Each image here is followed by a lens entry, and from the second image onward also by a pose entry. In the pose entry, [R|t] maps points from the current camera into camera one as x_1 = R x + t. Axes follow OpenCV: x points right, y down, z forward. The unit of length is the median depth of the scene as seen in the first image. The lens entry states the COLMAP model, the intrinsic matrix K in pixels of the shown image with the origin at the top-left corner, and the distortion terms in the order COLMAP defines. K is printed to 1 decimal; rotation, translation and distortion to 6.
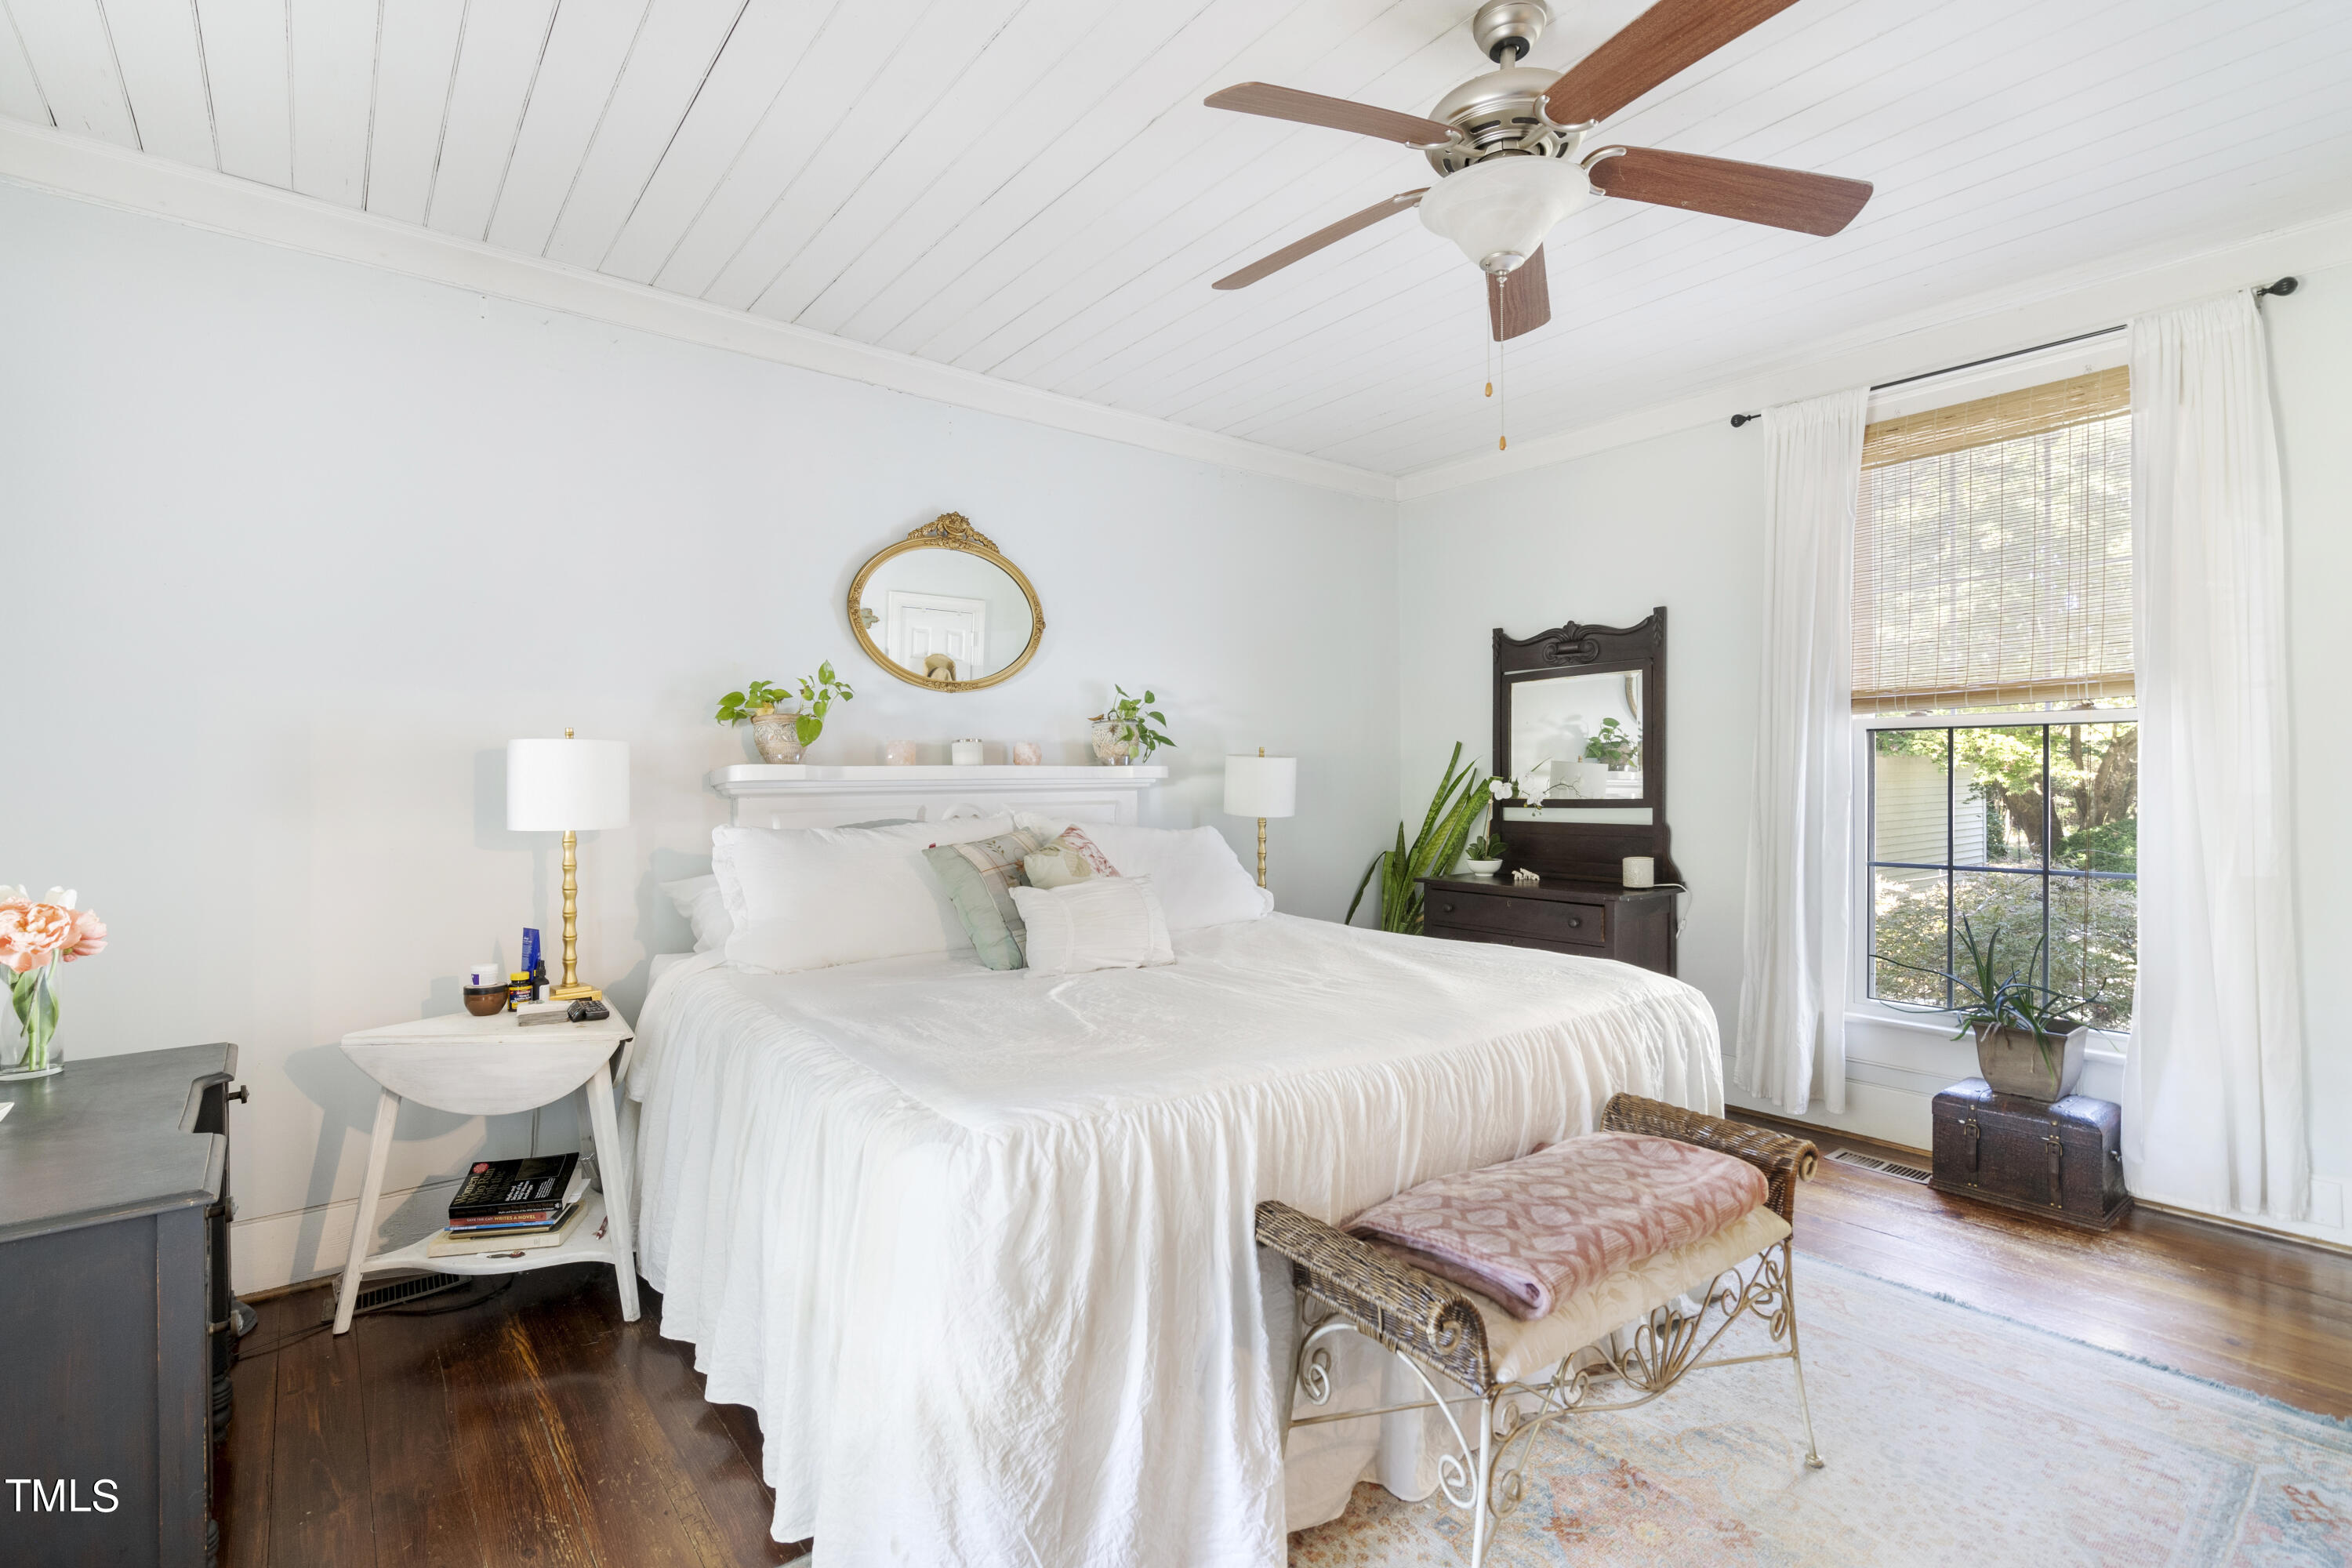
lens RADIAL K [[1061.8, 0, 1173.8], [0, 1061.8, 787.7], [0, 0, 1]] dist [-0.008643, 0.002414]
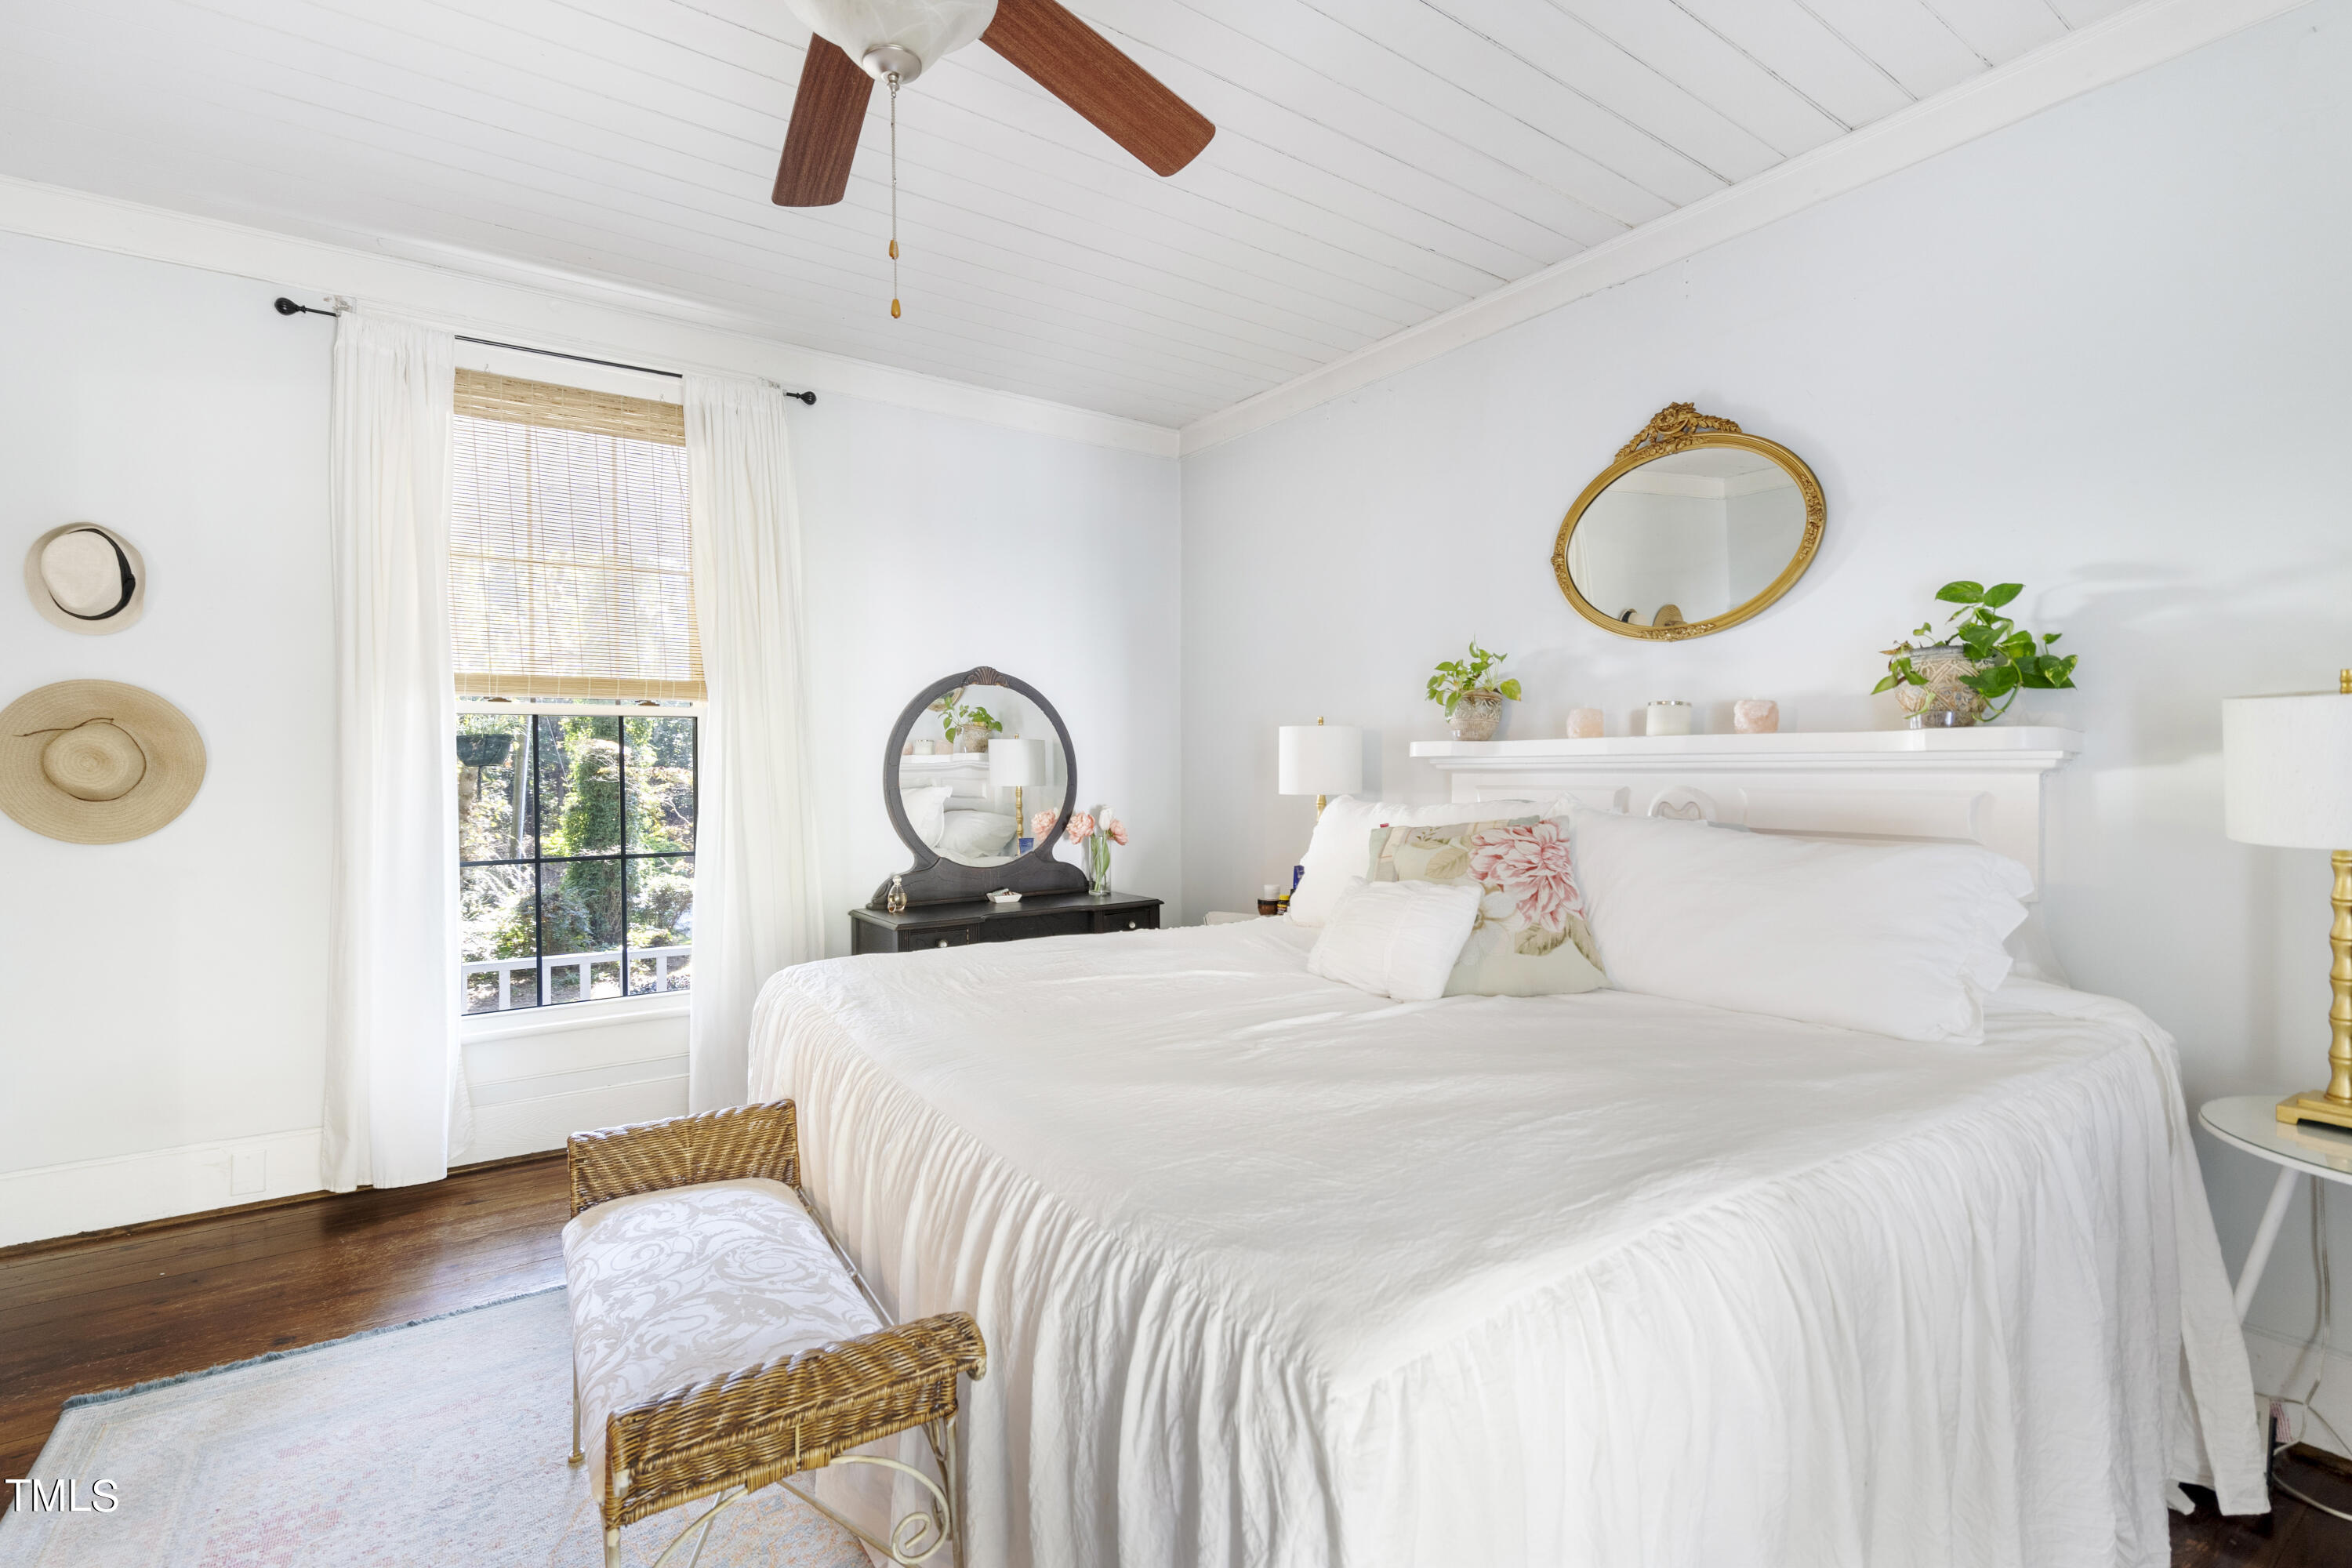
lens RADIAL K [[1061.8, 0, 1188.1], [0, 1061.8, 775.9], [0, 0, 1]] dist [-0.008643, 0.002414]
pose [[-0.055120, 0.020110, -0.998277, 0.617868], [-0.001881, 0.999793, 0.020244, -0.007918], [0.998478, 0.002994, -0.055071, 0.745179]]
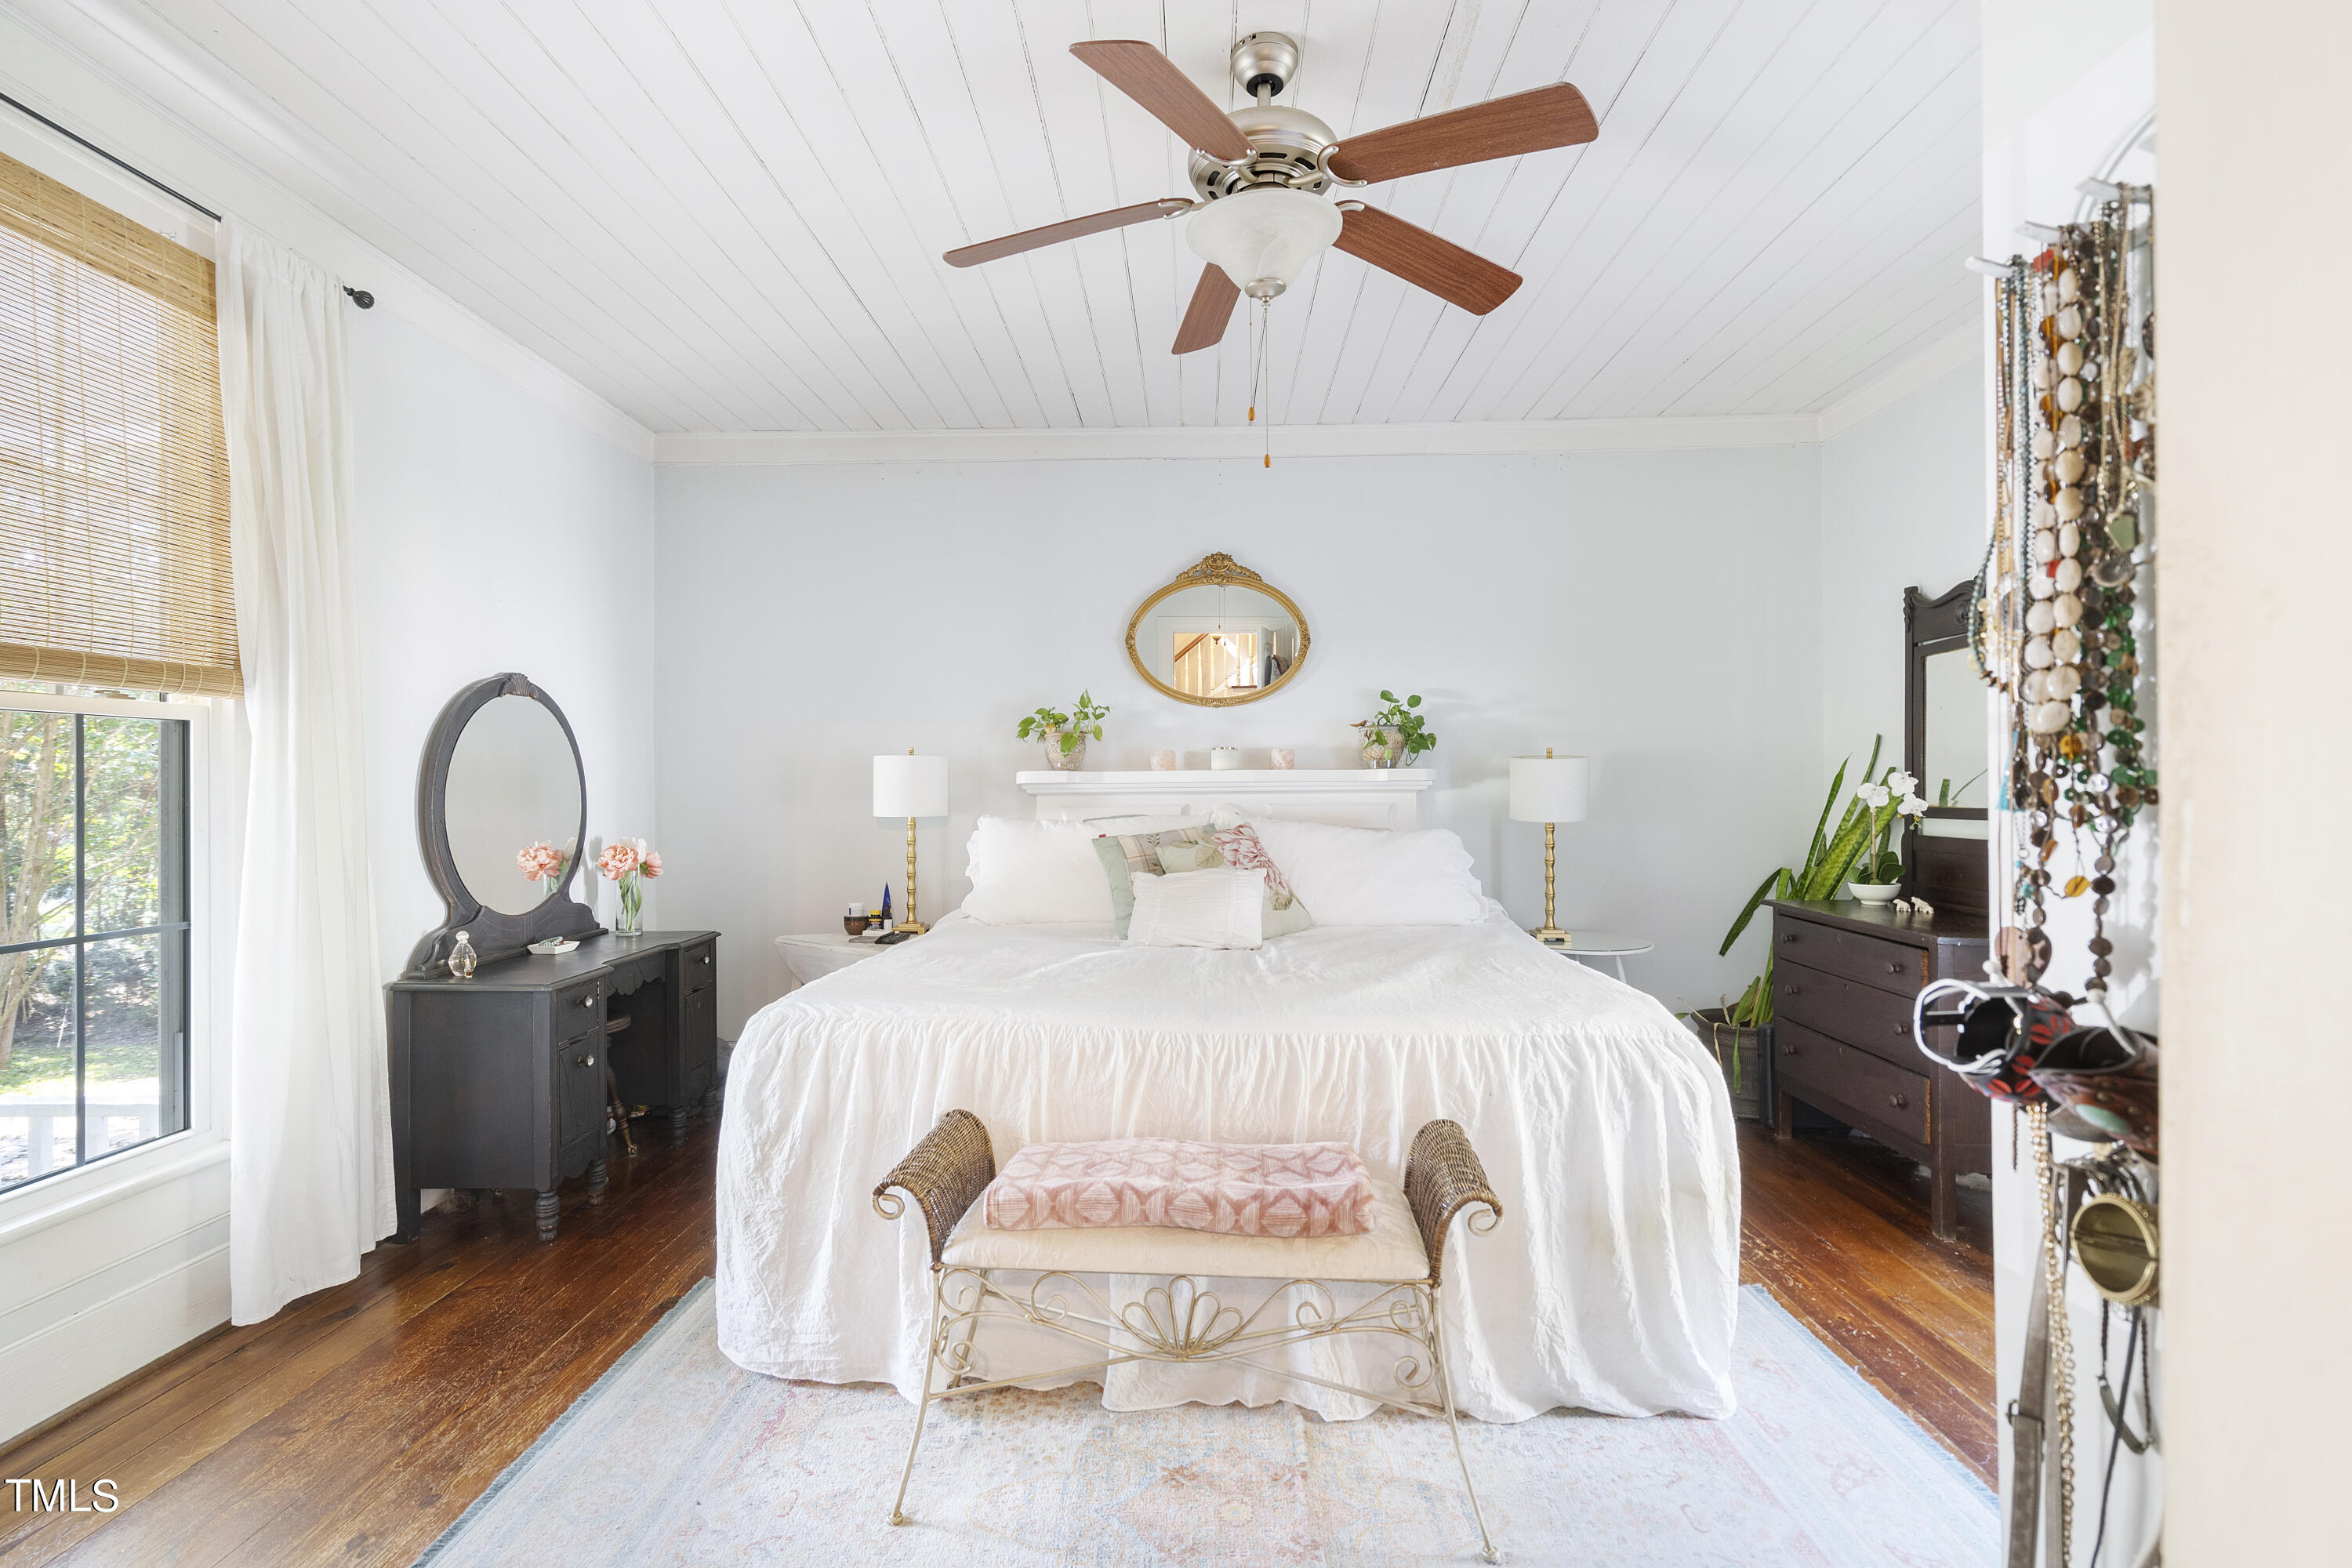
lens RADIAL K [[1061.8, 0, 1174.9], [0, 1061.8, 788.0], [0, 0, 1]] dist [-0.008643, 0.002414]
pose [[0.765176, 0.003891, -0.643809, 0.543601], [-0.003848, 0.999992, 0.001471, -0.003139], [0.643809, 0.001352, 0.765185, 0.085259]]
